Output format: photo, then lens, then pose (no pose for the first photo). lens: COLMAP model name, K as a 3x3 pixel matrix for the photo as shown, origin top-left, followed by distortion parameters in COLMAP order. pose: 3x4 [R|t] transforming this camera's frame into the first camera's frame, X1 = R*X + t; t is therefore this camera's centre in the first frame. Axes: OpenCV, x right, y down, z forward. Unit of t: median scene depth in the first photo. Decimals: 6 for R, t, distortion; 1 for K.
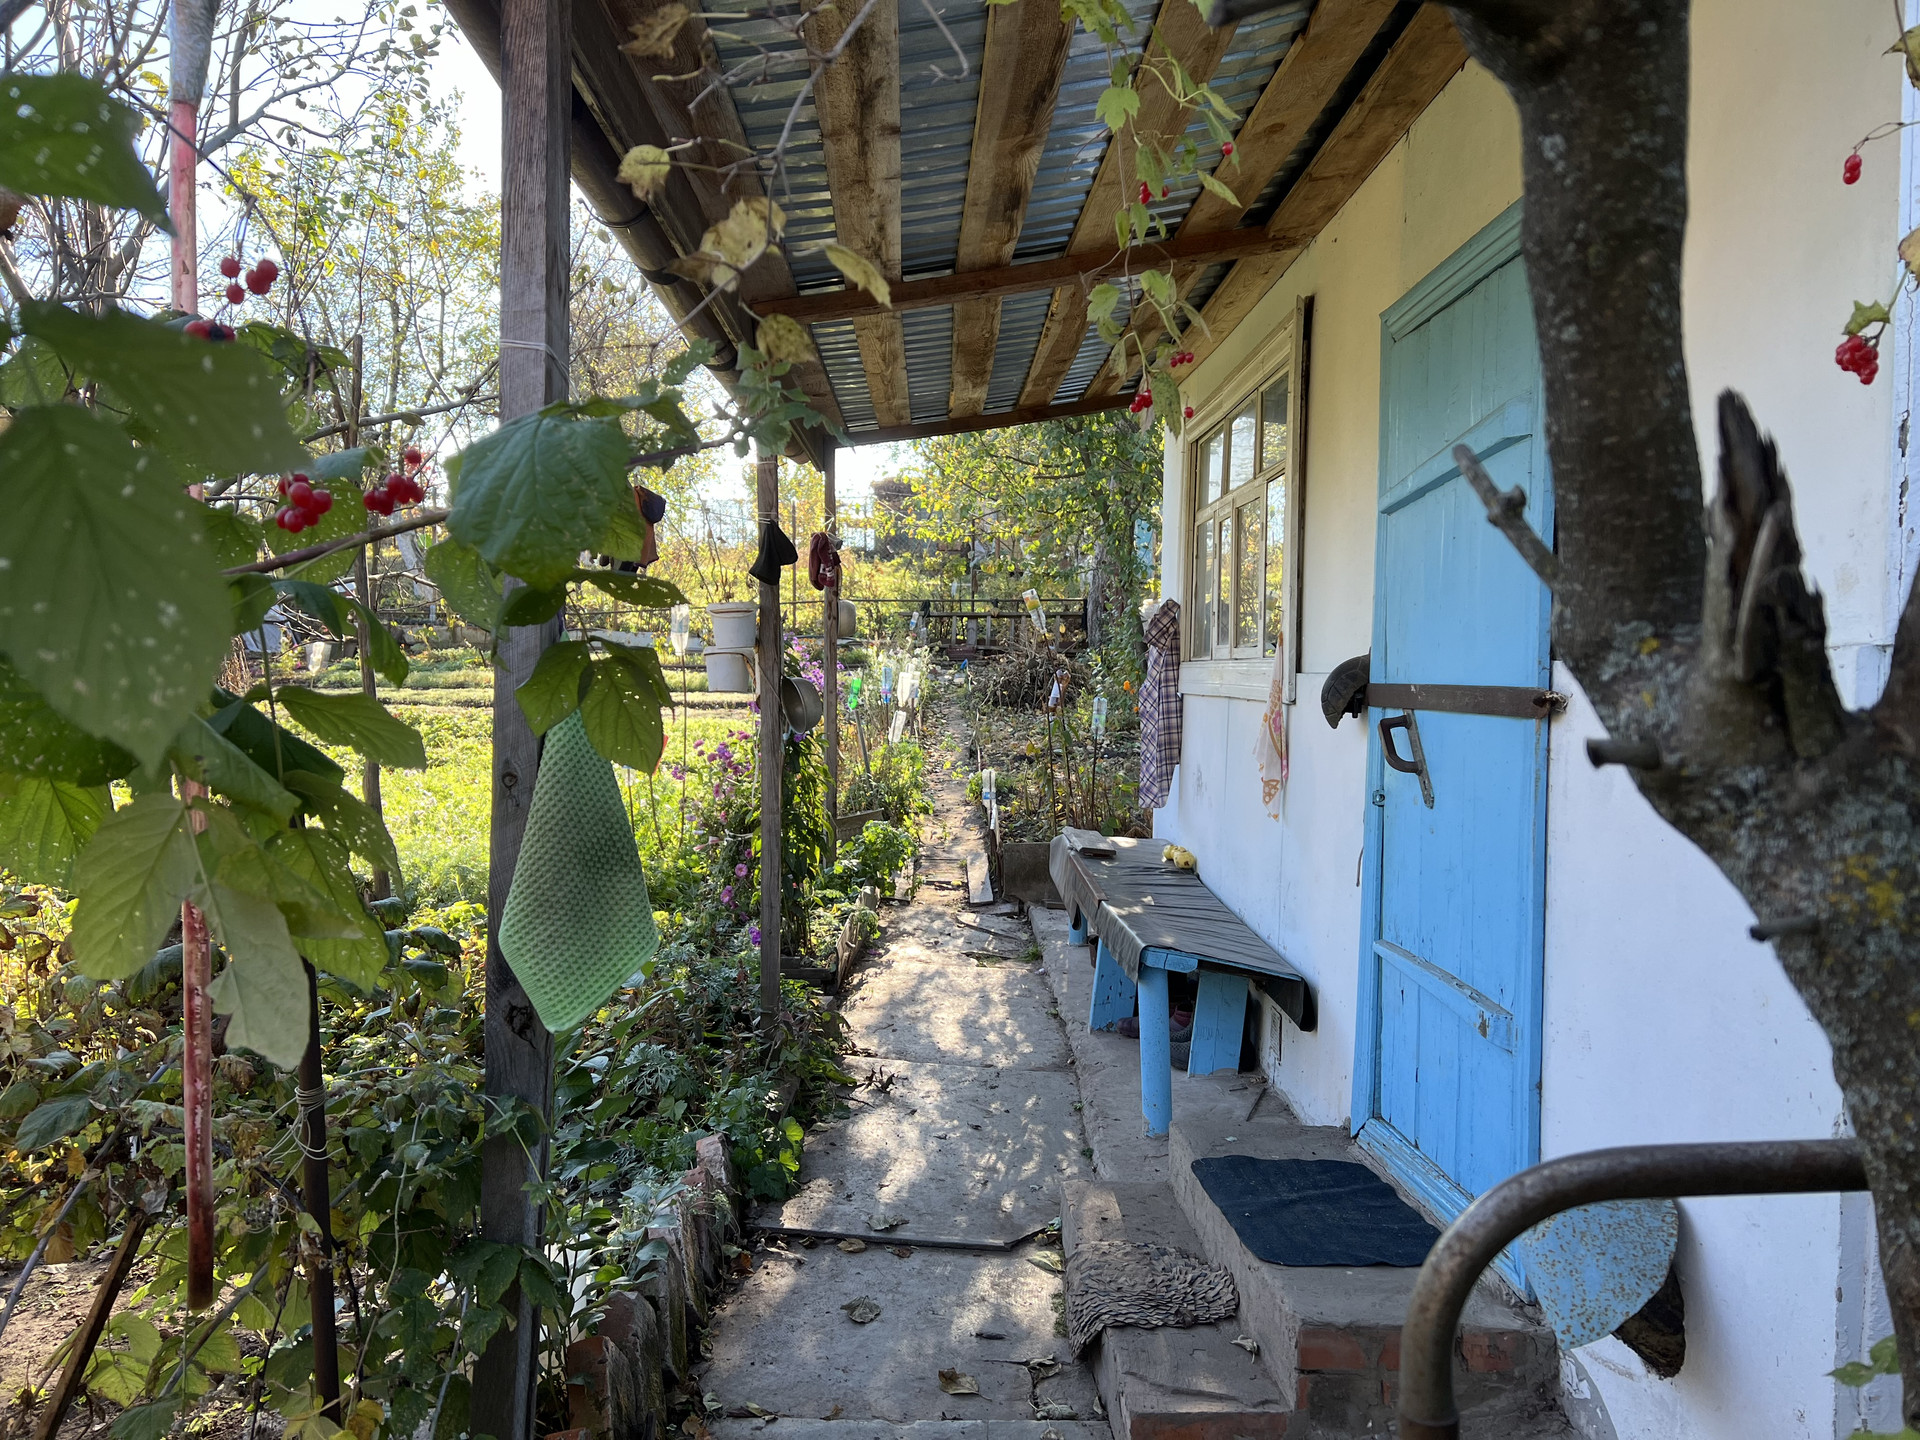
lens RADIAL K [[1437.4, 0, 947.7], [0, 1437.4, 728.2], [0, 0, 1]] dist [0.048098, -0.034361]
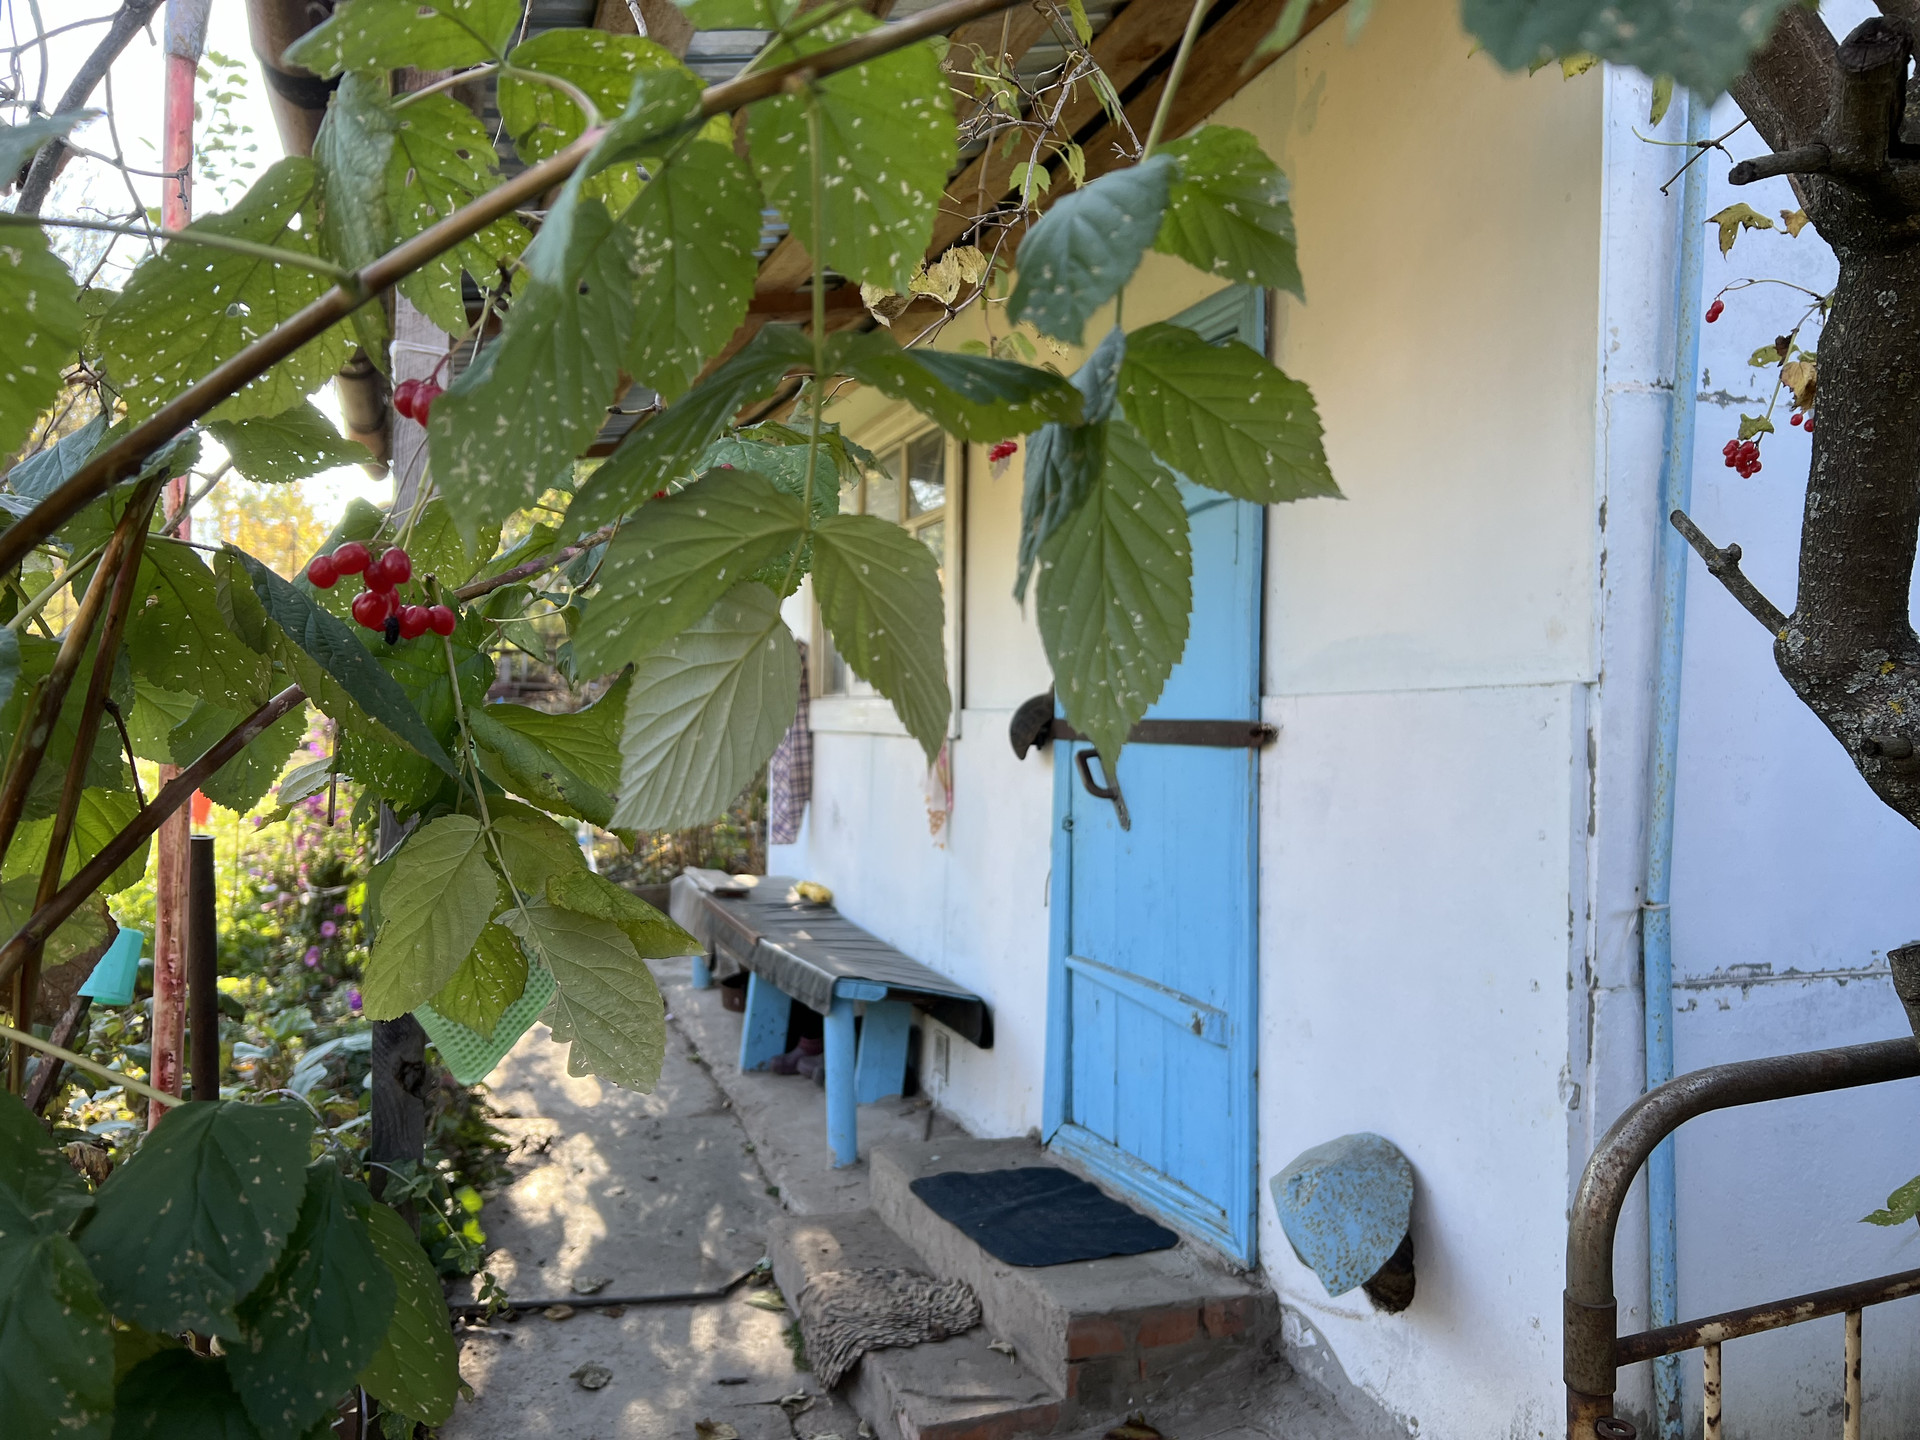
lens RADIAL K [[1448.5, 0, 960.0], [0, 1448.5, 720.0], [0, 0, 1]] dist [0.053882, -0.098646]
pose [[0.945565, -0.001720, 0.325429, -0.131654], [0.012800, 0.999409, -0.031909, 0.004144], [-0.325182, 0.034338, 0.945028, -0.000842]]
